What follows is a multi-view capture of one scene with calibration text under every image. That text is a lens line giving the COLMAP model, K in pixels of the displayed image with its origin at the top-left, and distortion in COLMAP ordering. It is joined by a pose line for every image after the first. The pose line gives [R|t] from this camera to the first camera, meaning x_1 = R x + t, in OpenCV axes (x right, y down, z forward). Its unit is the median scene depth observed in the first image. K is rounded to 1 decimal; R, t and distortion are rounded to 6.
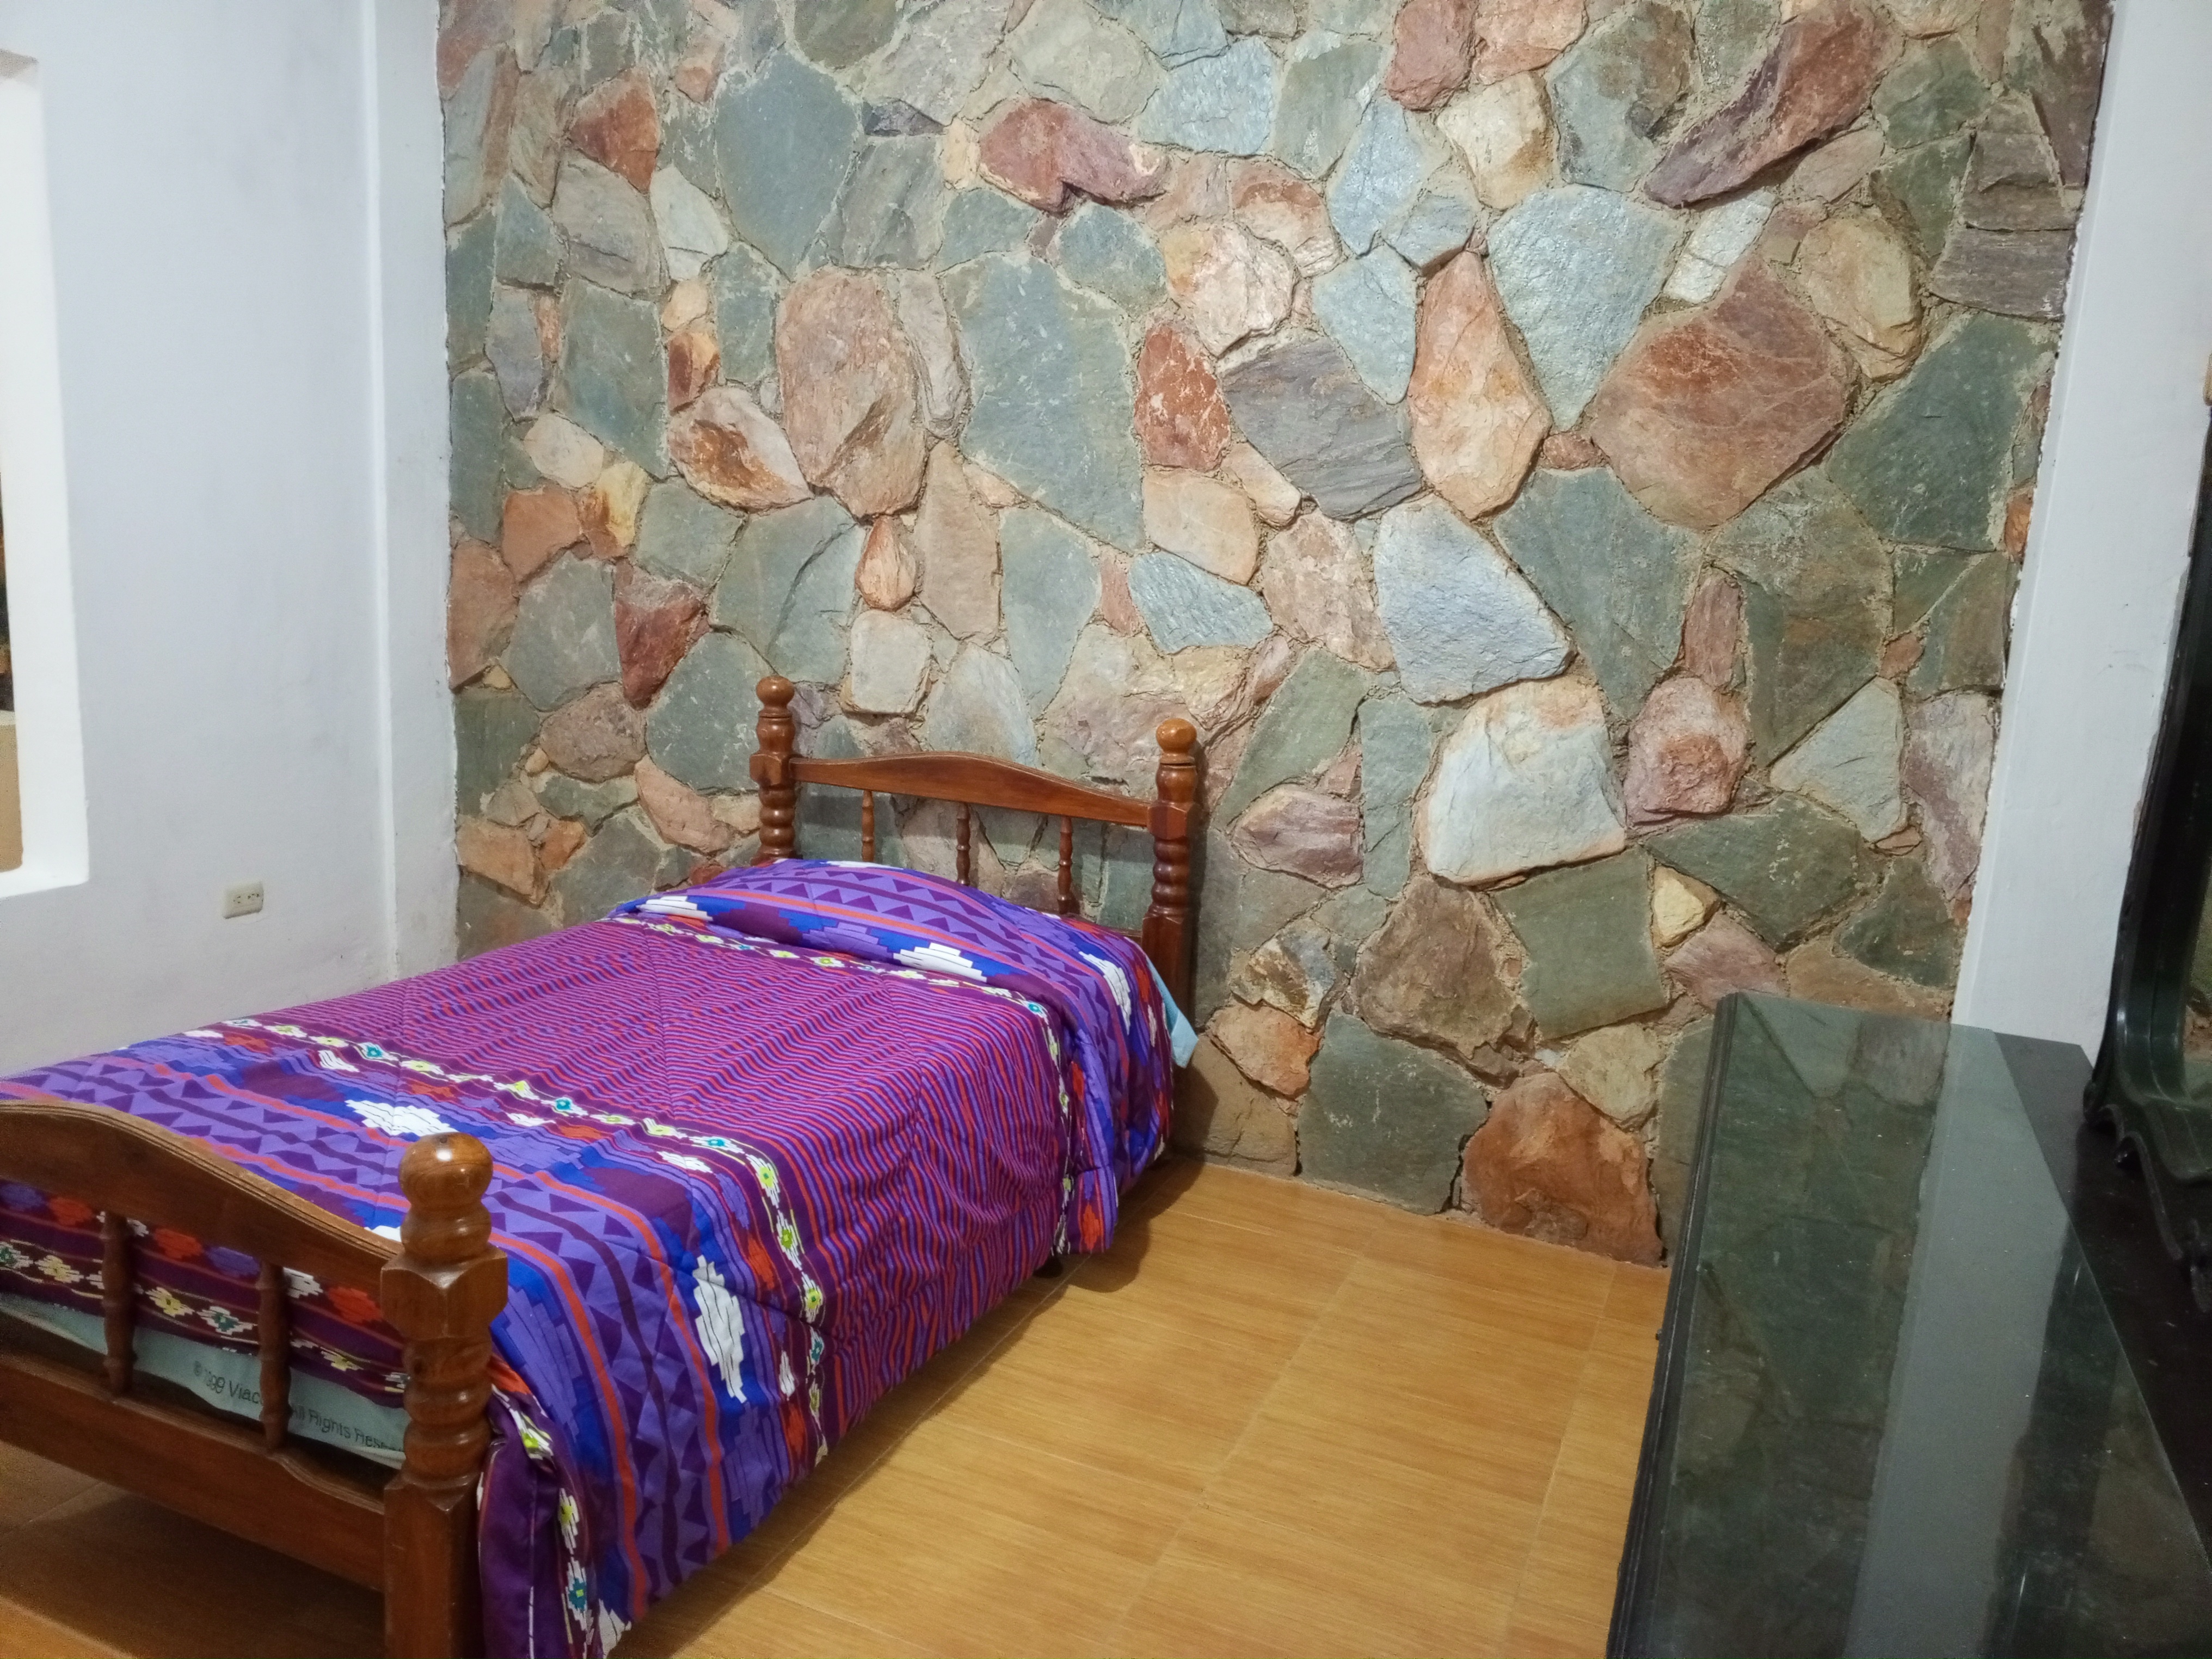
lens RADIAL K [[1617.5, 0, 1128.8], [0, 1617.5, 875.2], [0, 0, 1]] dist [0.036279, -0.064731]
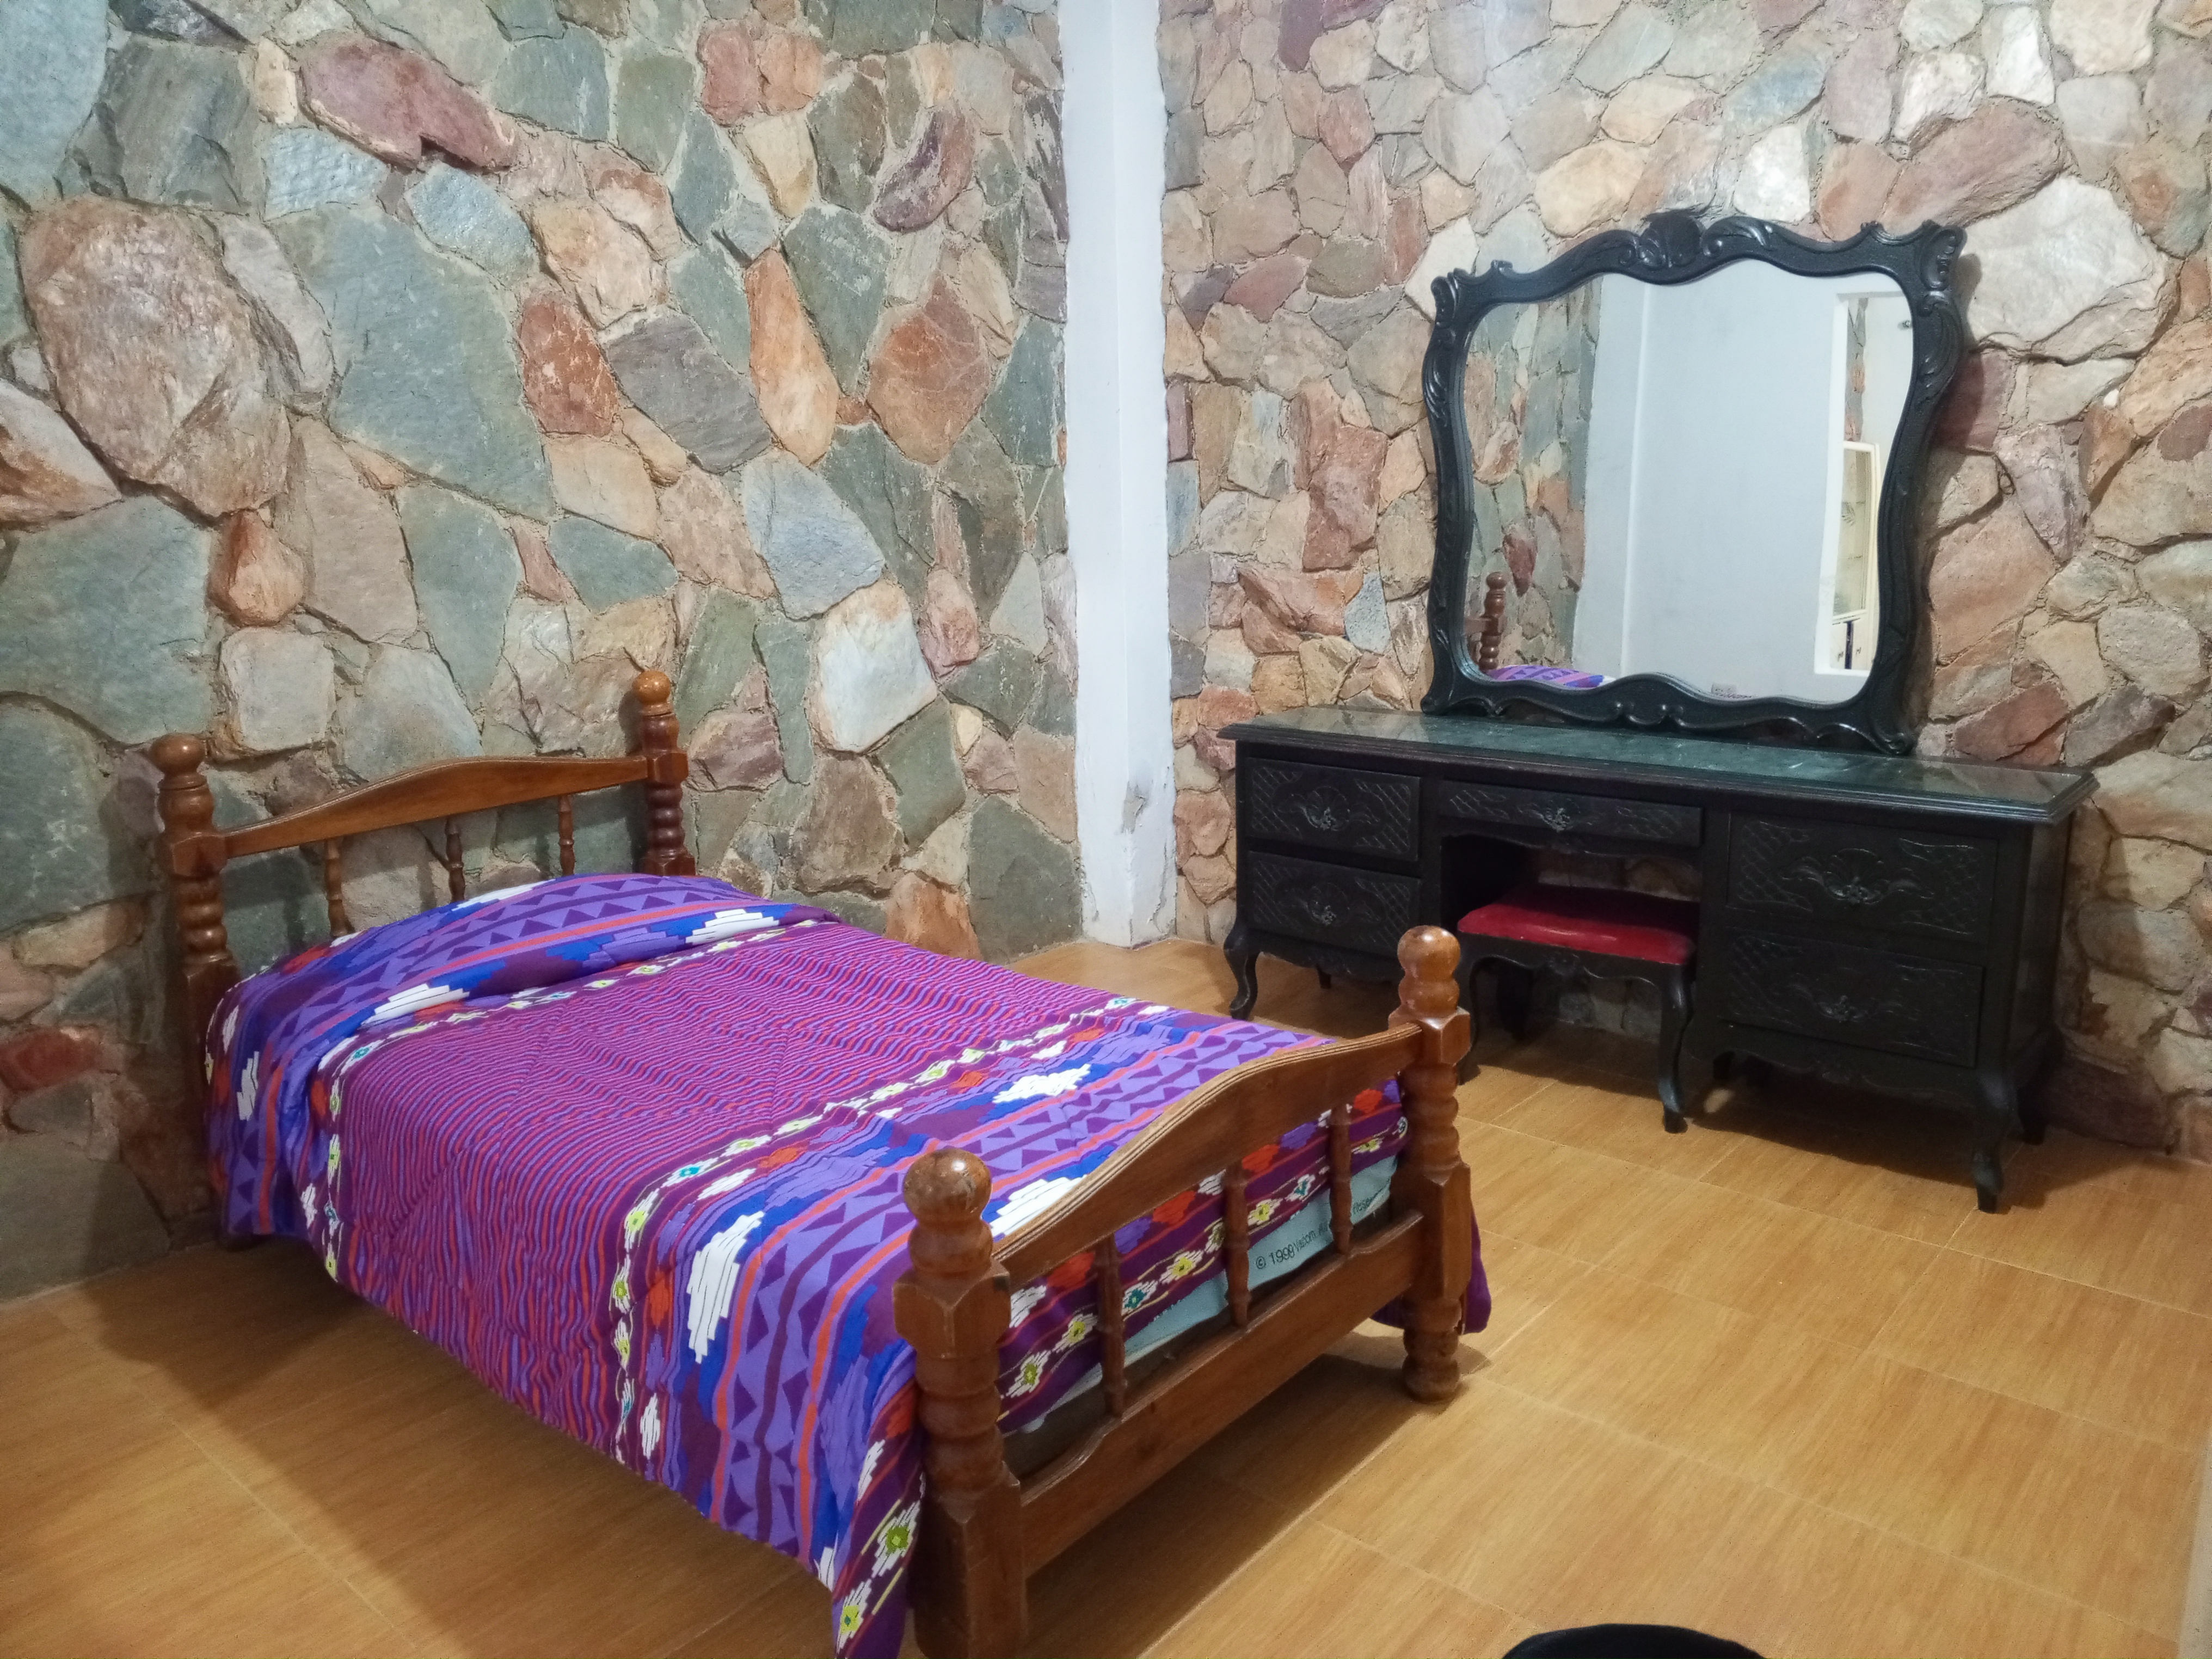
lens RADIAL K [[1617.5, 0, 1145.3], [0, 1617.5, 852.3], [0, 0, 1]] dist [0.036279, -0.064731]
pose [[0.290147, -0.286032, 0.913236, -0.899695], [0.242265, 0.945157, 0.219059, -0.142295], [-0.925809, 0.157685, 0.343530, 0.359739]]
